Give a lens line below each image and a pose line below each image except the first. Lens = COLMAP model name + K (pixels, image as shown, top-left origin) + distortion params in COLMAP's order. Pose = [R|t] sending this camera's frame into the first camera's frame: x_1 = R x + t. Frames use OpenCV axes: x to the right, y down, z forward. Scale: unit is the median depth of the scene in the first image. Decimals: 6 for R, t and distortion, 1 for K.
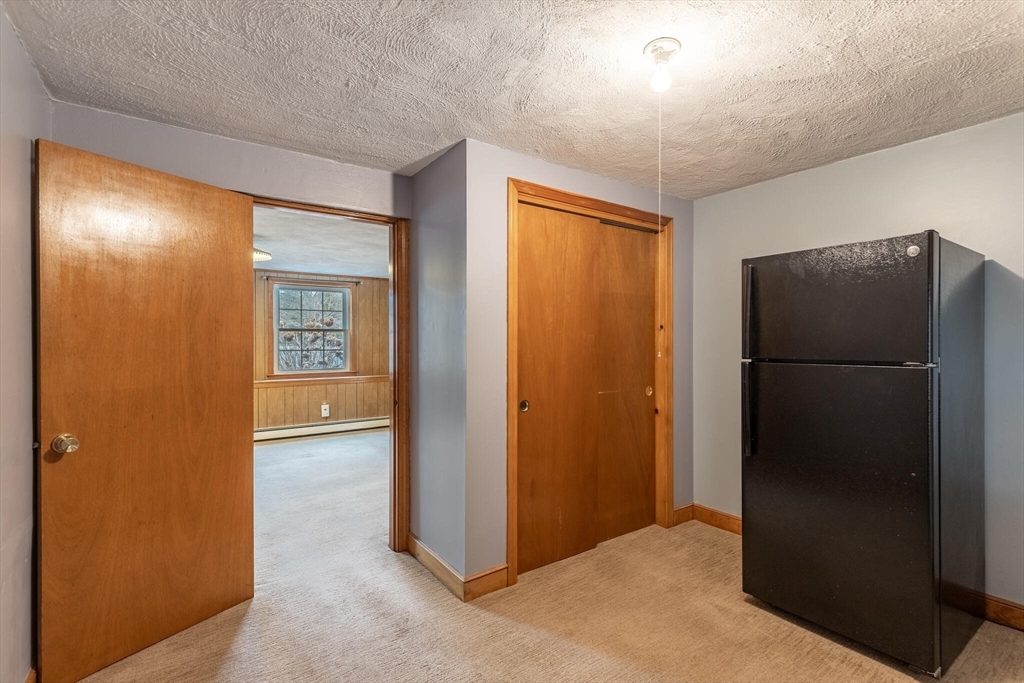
lens RADIAL K [[479.1, 0, 515.7], [0, 479.1, 343.5], [0, 0, 1]] dist [0.012399, -0.002958]
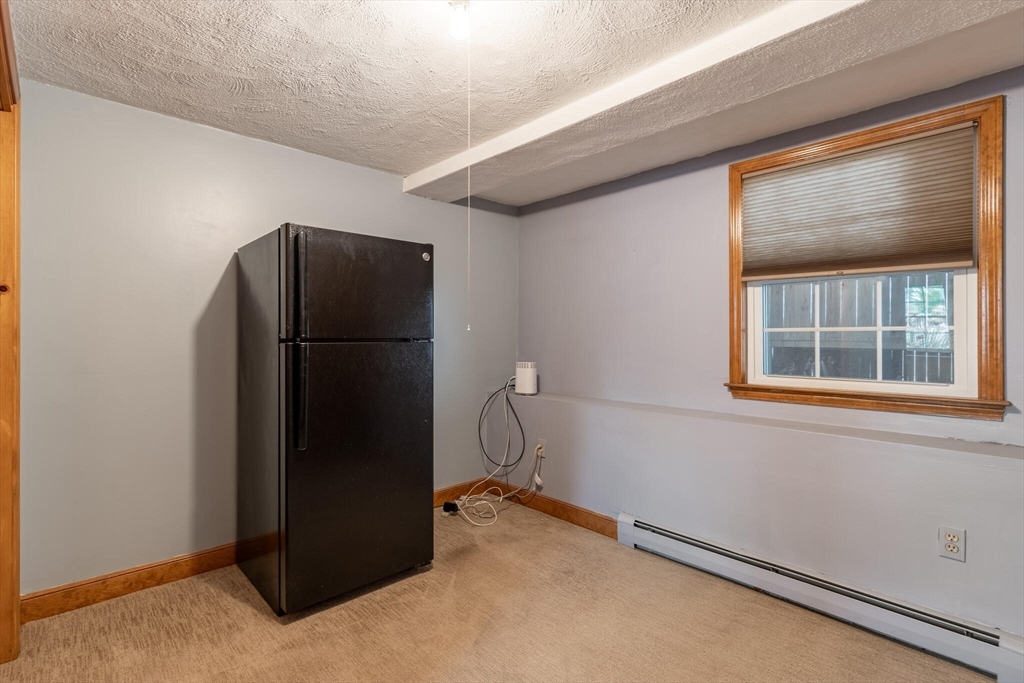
lens RADIAL K [[479.1, 0, 515.1], [0, 479.1, 338.8], [0, 0, 1]] dist [0.012399, -0.002958]
pose [[-0.121173, 0.000747, 0.992631, -0.378121], [0.001001, 0.999999, -0.000630, 0.028107], [-0.992631, 0.000917, -0.121174, 0.633795]]
